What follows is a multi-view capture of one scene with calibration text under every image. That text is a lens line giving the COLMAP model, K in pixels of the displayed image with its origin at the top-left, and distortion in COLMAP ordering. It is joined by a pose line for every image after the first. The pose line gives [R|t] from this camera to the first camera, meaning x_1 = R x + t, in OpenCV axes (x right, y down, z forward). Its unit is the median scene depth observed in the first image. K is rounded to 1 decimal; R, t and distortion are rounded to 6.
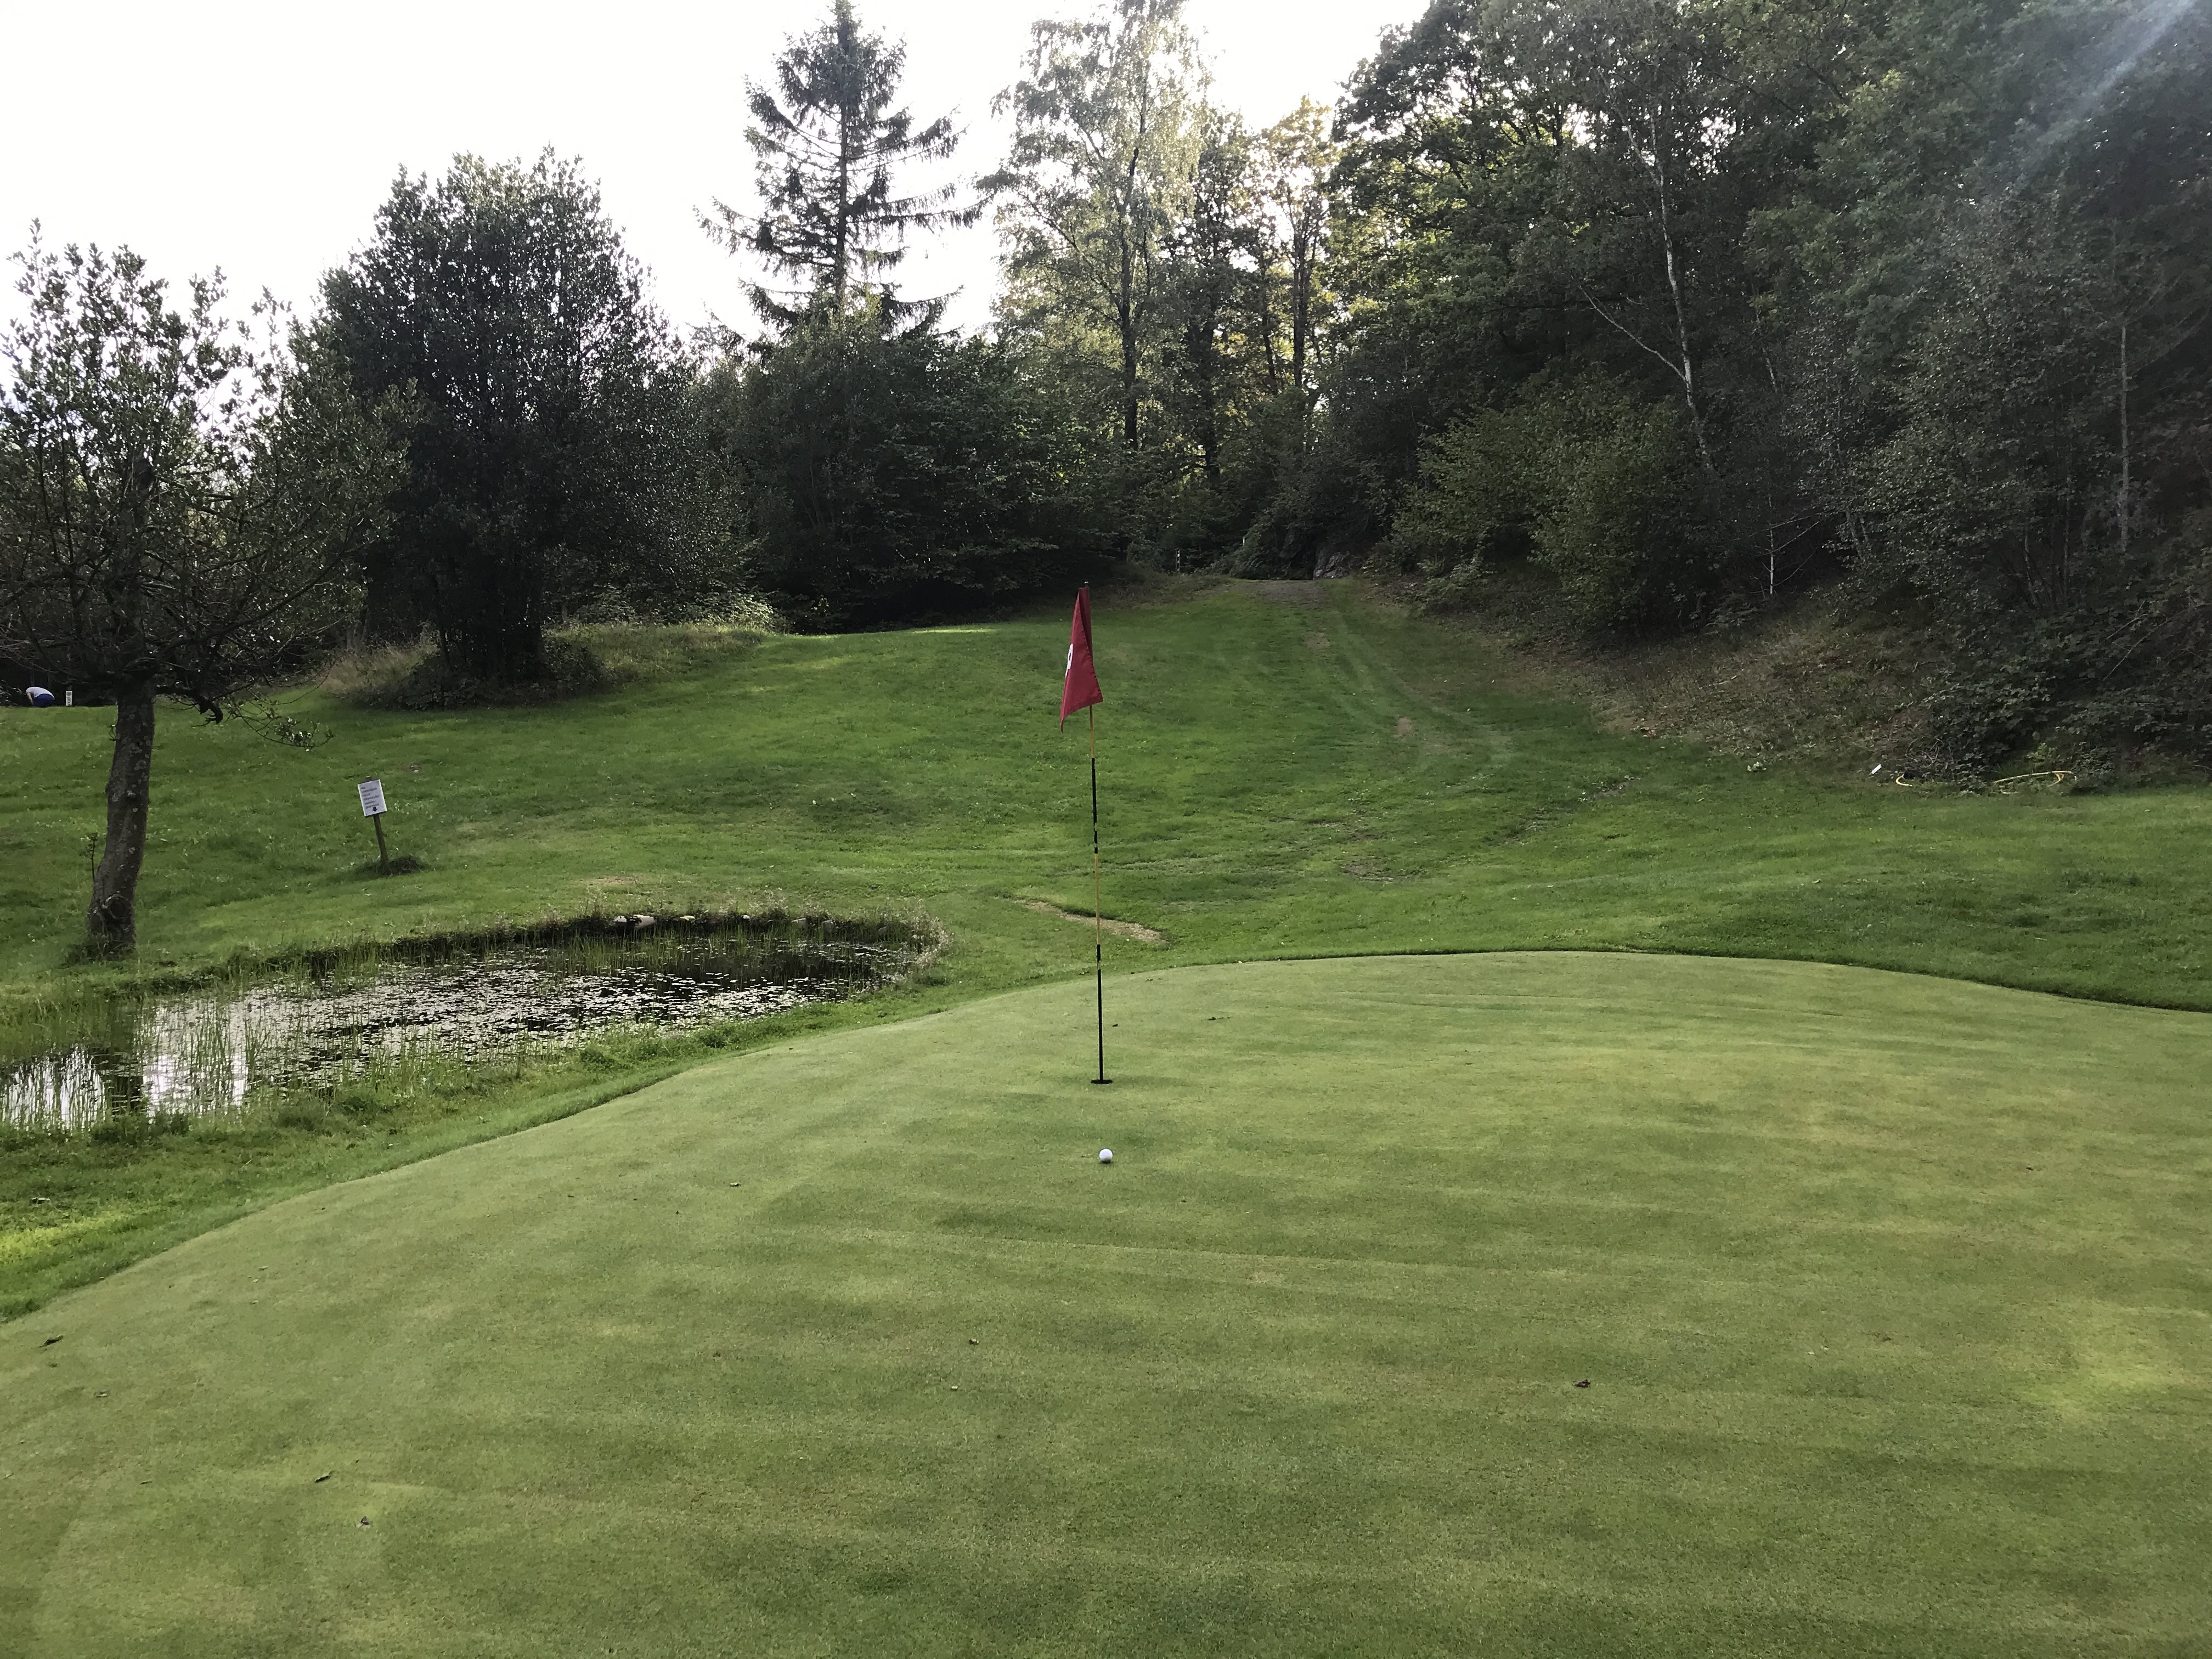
lens RADIAL K [[1839.9, 0, 1096.8], [0, 1839.9, 779.6], [0, 0, 1]] dist [0.003266, -0.005400]
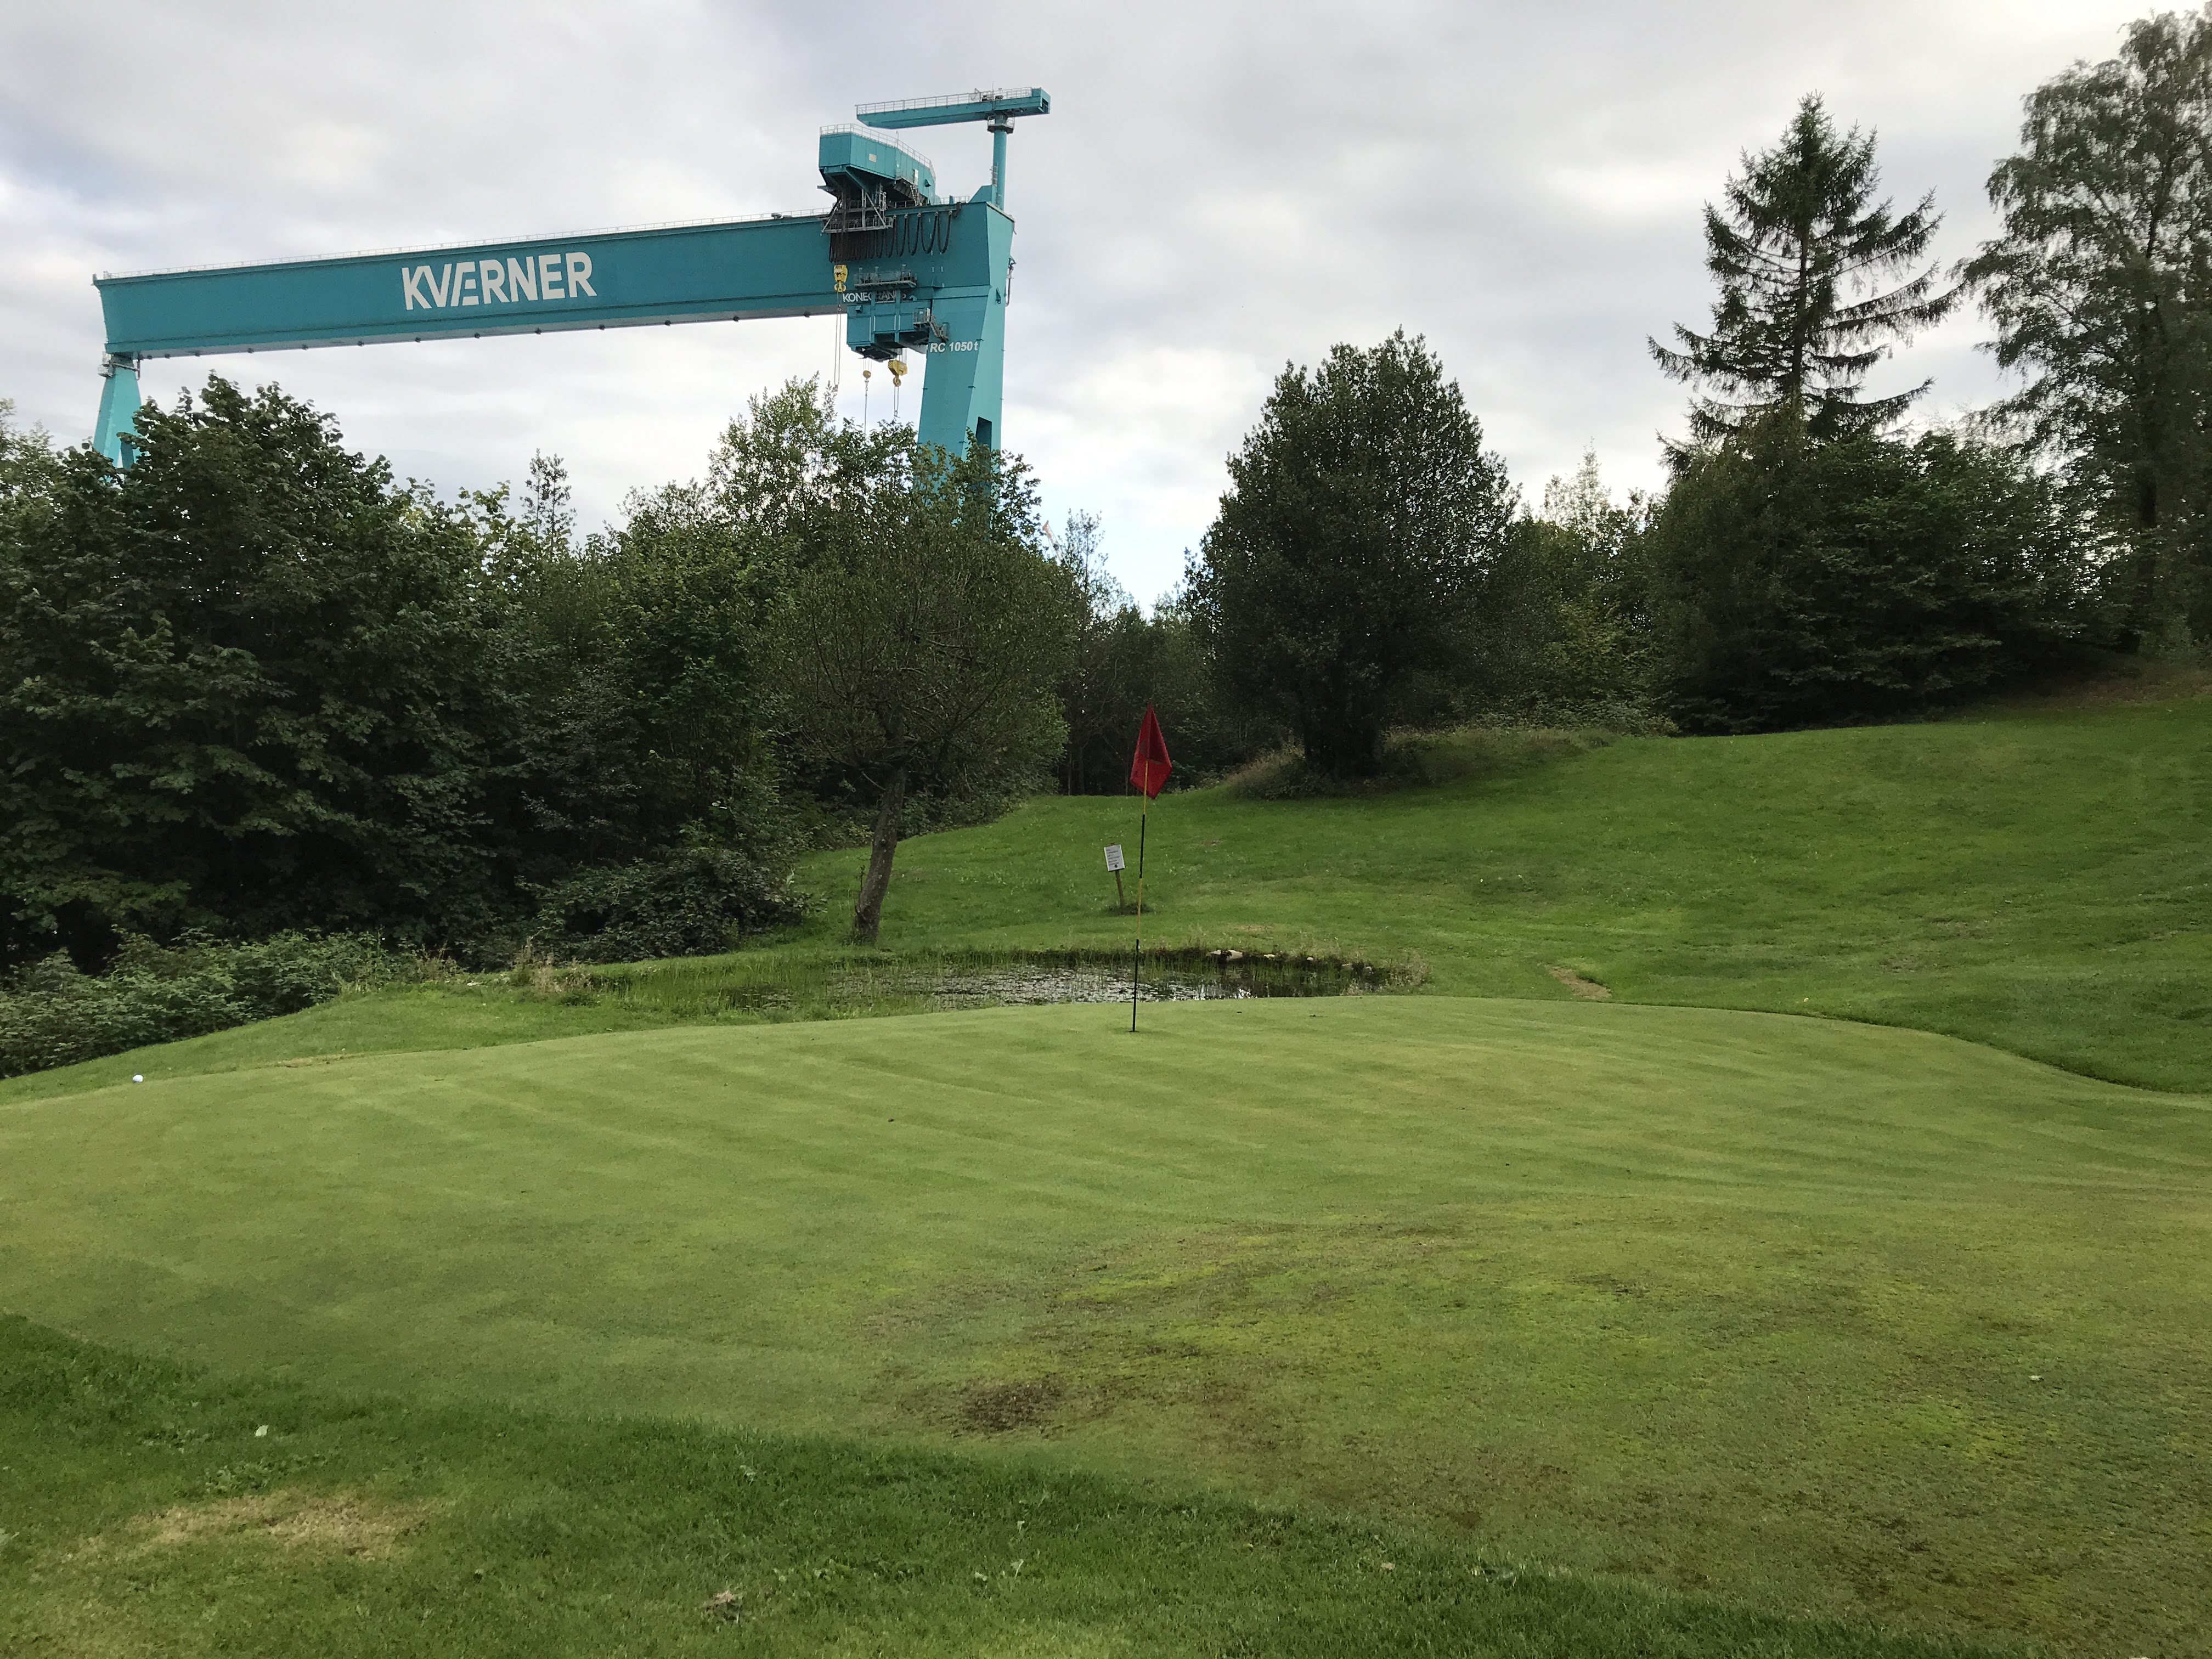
lens RADIAL K [[1839.9, 0, 1108.8], [0, 1839.9, 827.3], [0, 0, 1]] dist [0.003266, -0.005400]
pose [[0.803535, 0.022022, -0.594850, 0.171639], [-0.041060, 0.998986, -0.018482, 0.005397], [0.593840, 0.039275, 0.803624, -0.038568]]
